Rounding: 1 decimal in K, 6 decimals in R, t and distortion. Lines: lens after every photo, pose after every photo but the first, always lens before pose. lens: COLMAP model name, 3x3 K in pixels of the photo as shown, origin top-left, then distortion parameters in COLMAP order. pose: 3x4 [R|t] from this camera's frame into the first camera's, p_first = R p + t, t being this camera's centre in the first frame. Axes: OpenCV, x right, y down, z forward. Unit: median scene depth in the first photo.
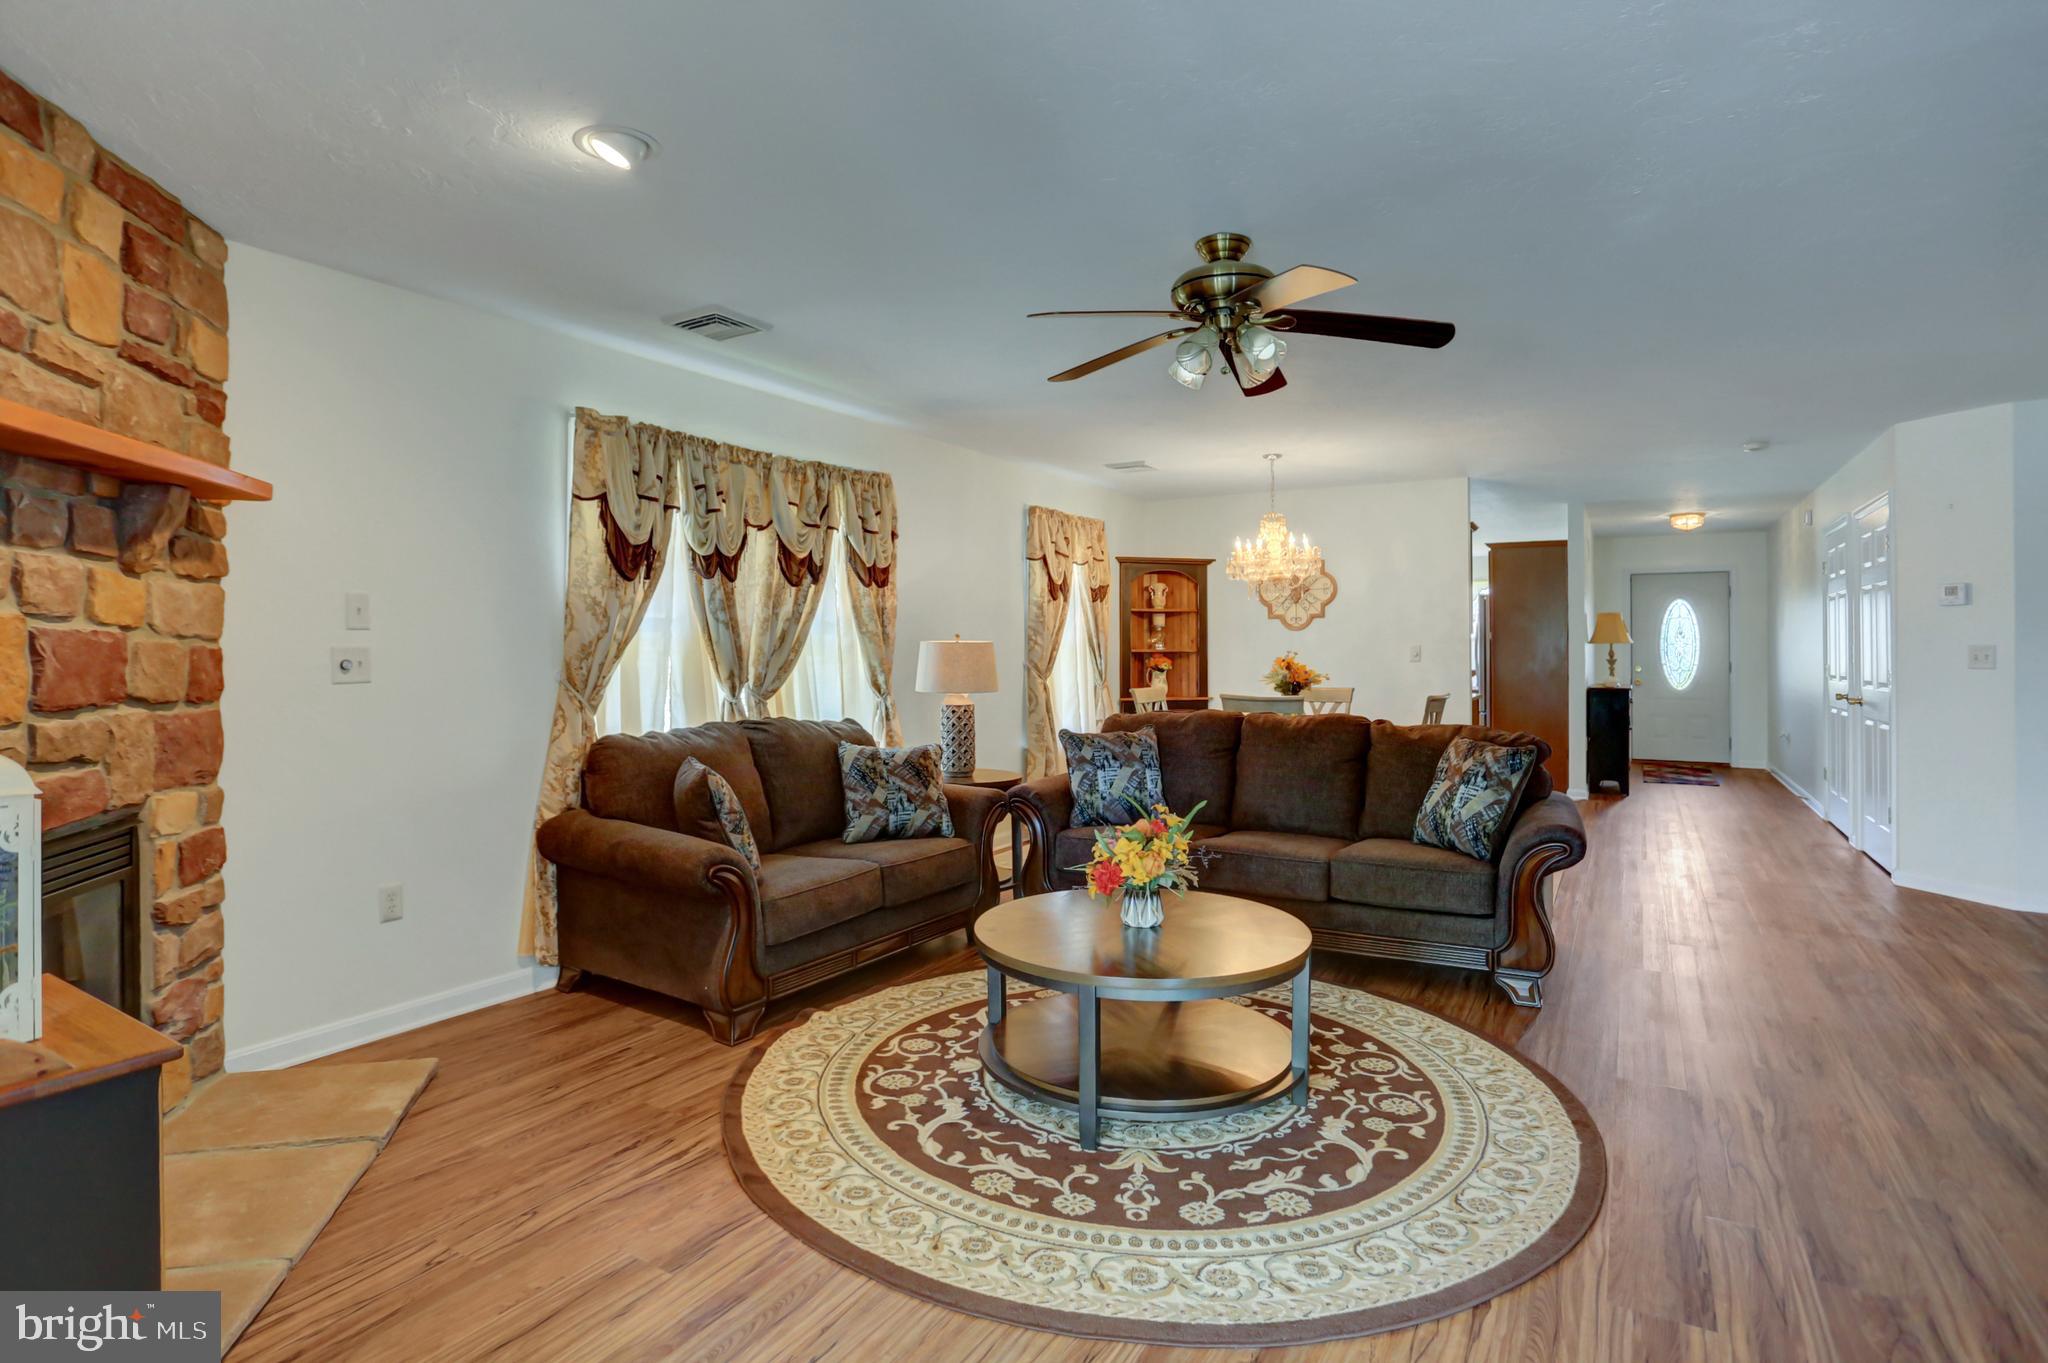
lens RADIAL K [[1046.6, 0, 1013.6], [0, 1046.6, 628.8], [0, 0, 1]] dist [-0.033969, 0.000232]
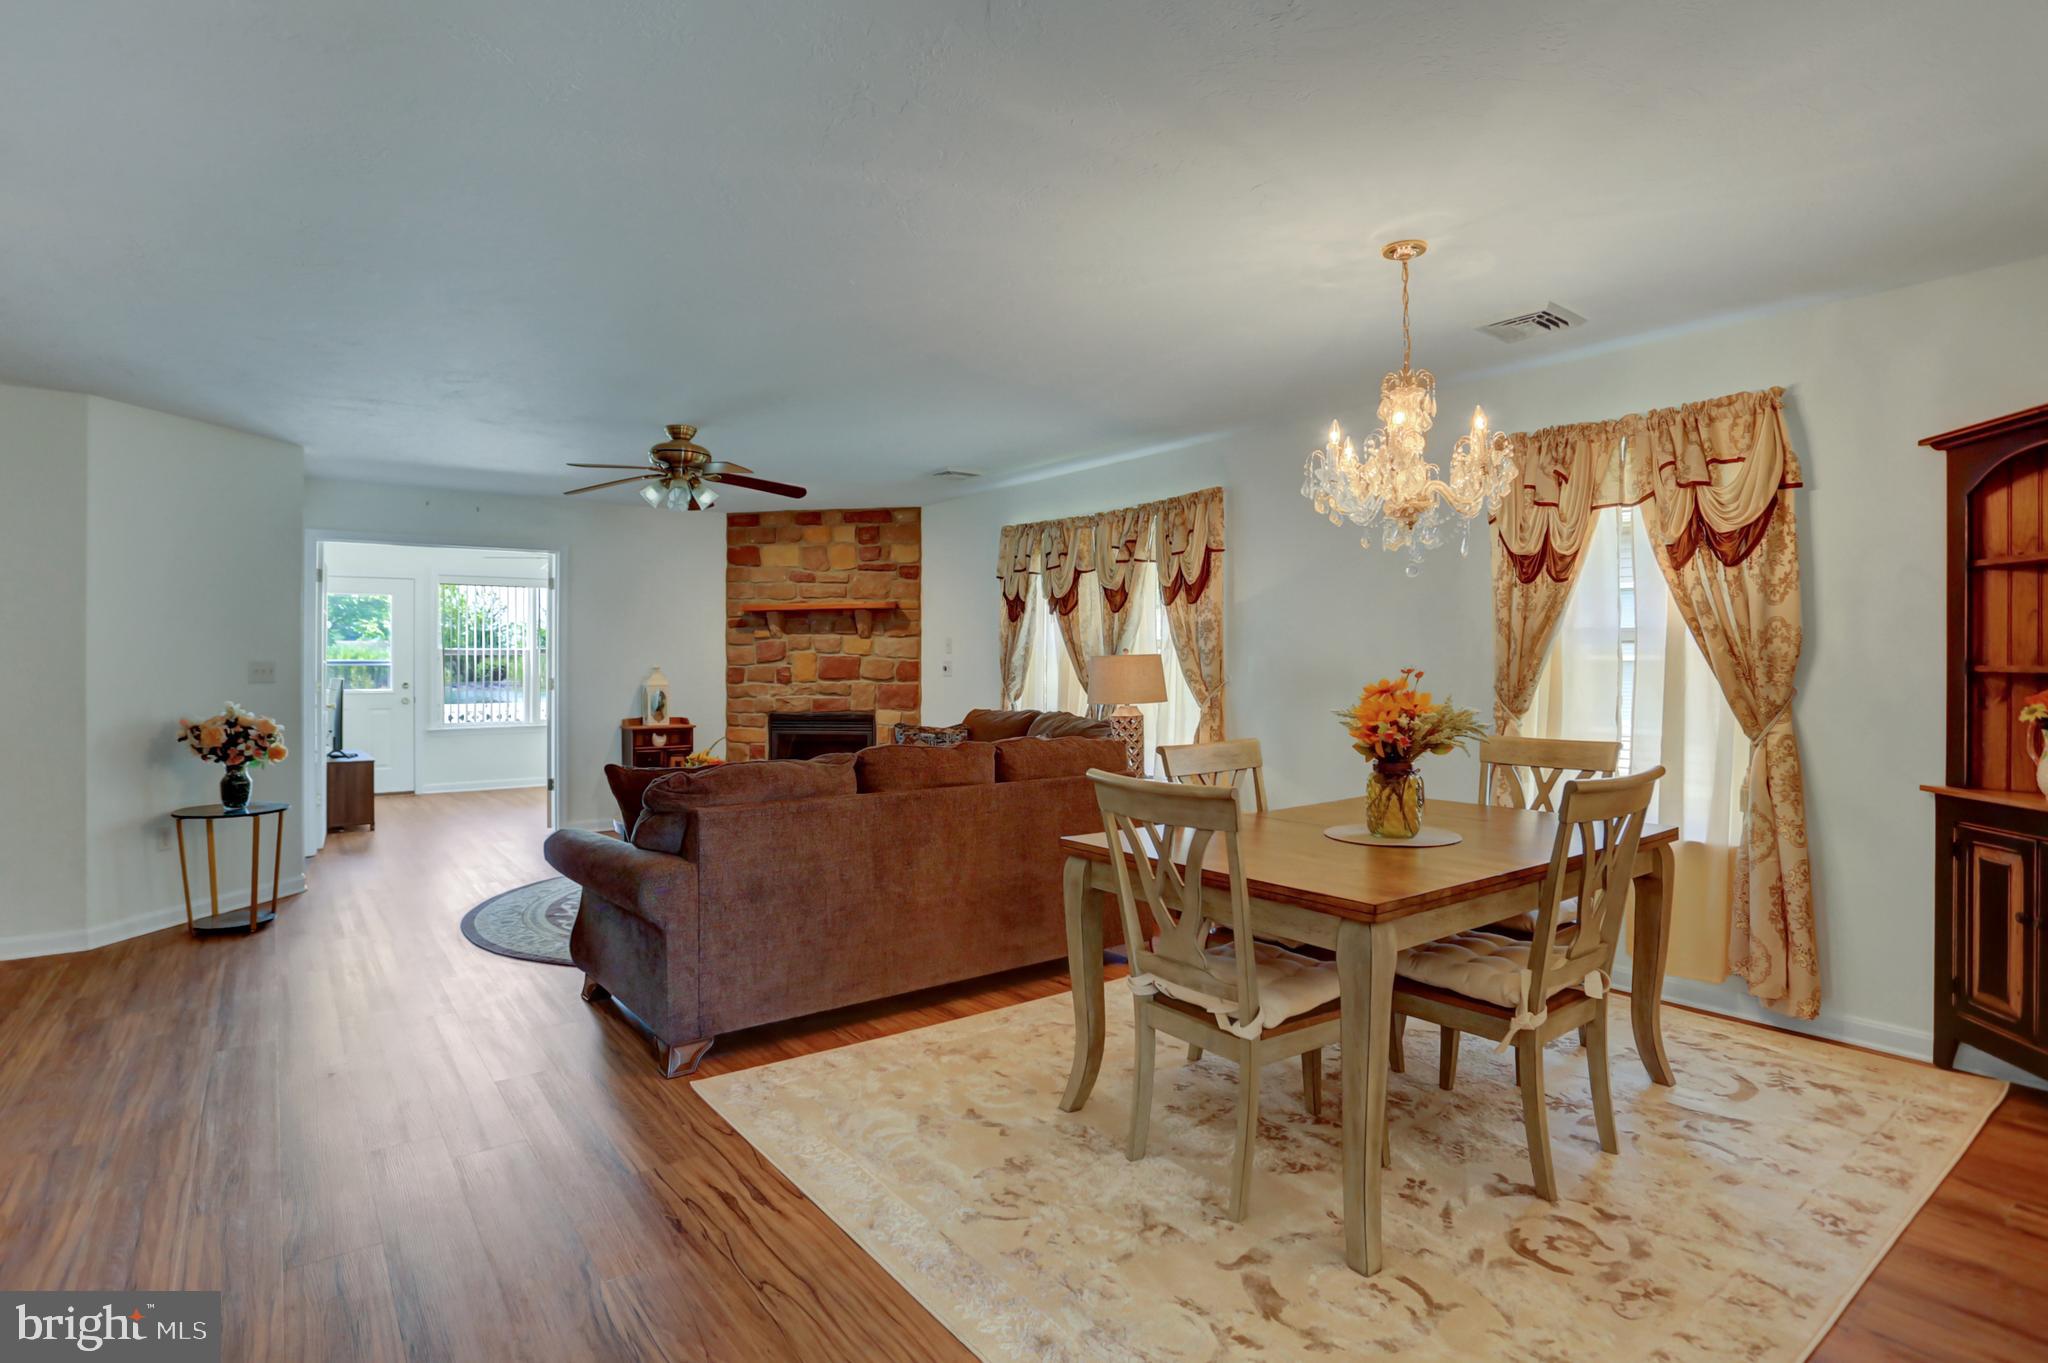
lens RADIAL K [[1033.1, 0, 1010.4], [0, 1033.1, 661.5], [0, 0, 1]] dist [-0.078881, 0.041485]
pose [[-0.381813, -0.000435, -0.924240, 1.471838], [0.015300, 0.999860, -0.006791, 0.036945], [0.924113, -0.016734, -0.381753, 2.032815]]
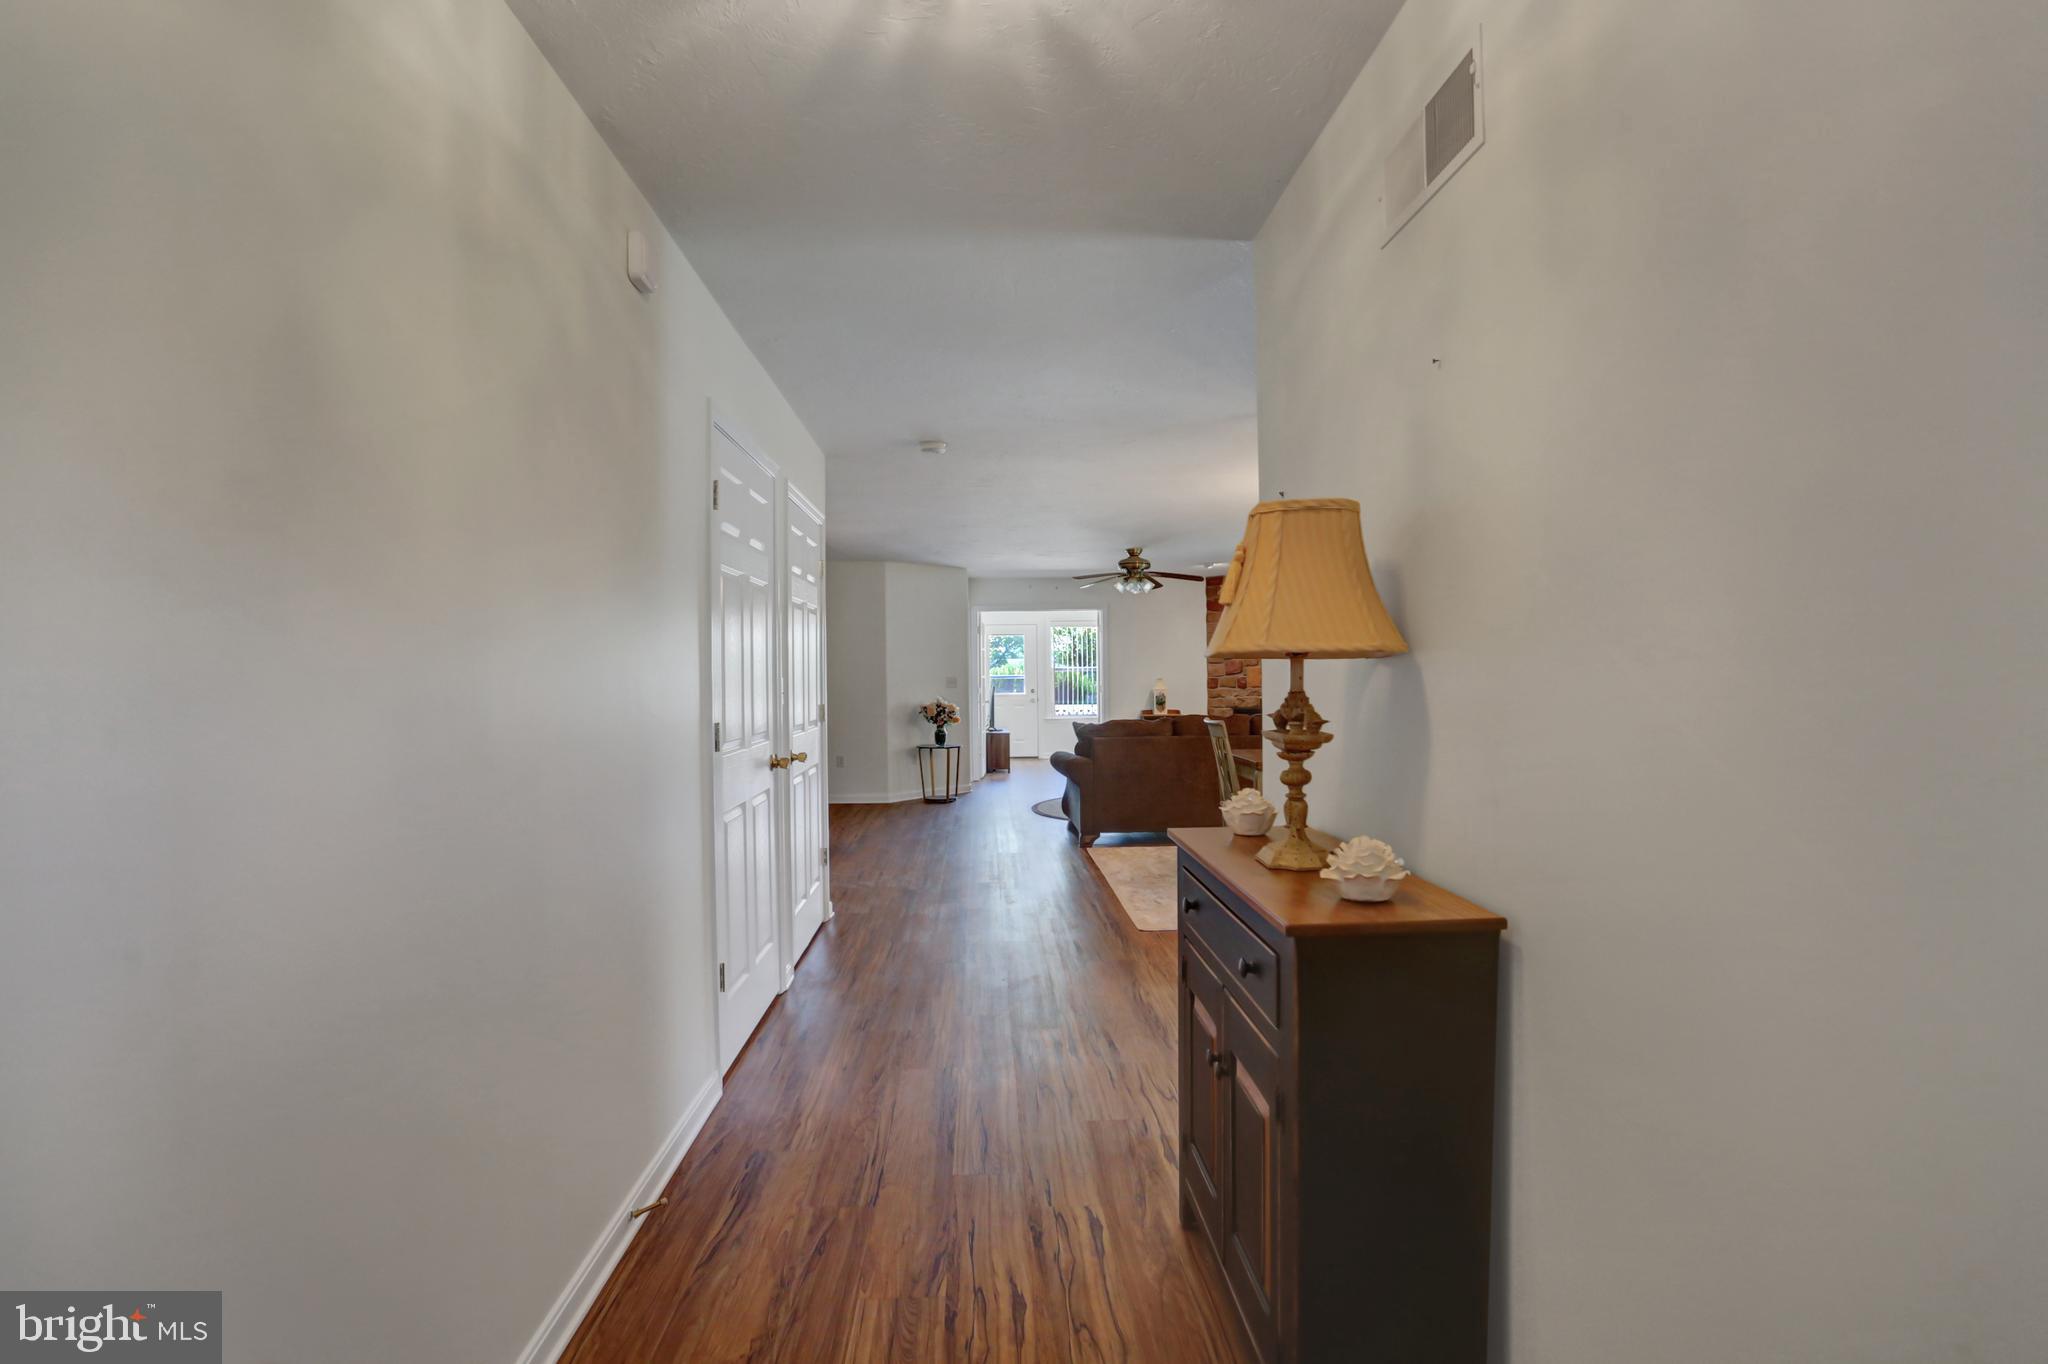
lens RADIAL K [[1017.6, 0, 1014.3], [0, 1017.6, 668.8], [0, 0, 1]] dist [-0.080906, 0.041253]
pose [[-0.838904, 0.005482, -0.544252, 2.095865], [0.020233, 0.999572, -0.021118, 0.054655], [0.543903, -0.028727, -0.838656, 3.233657]]
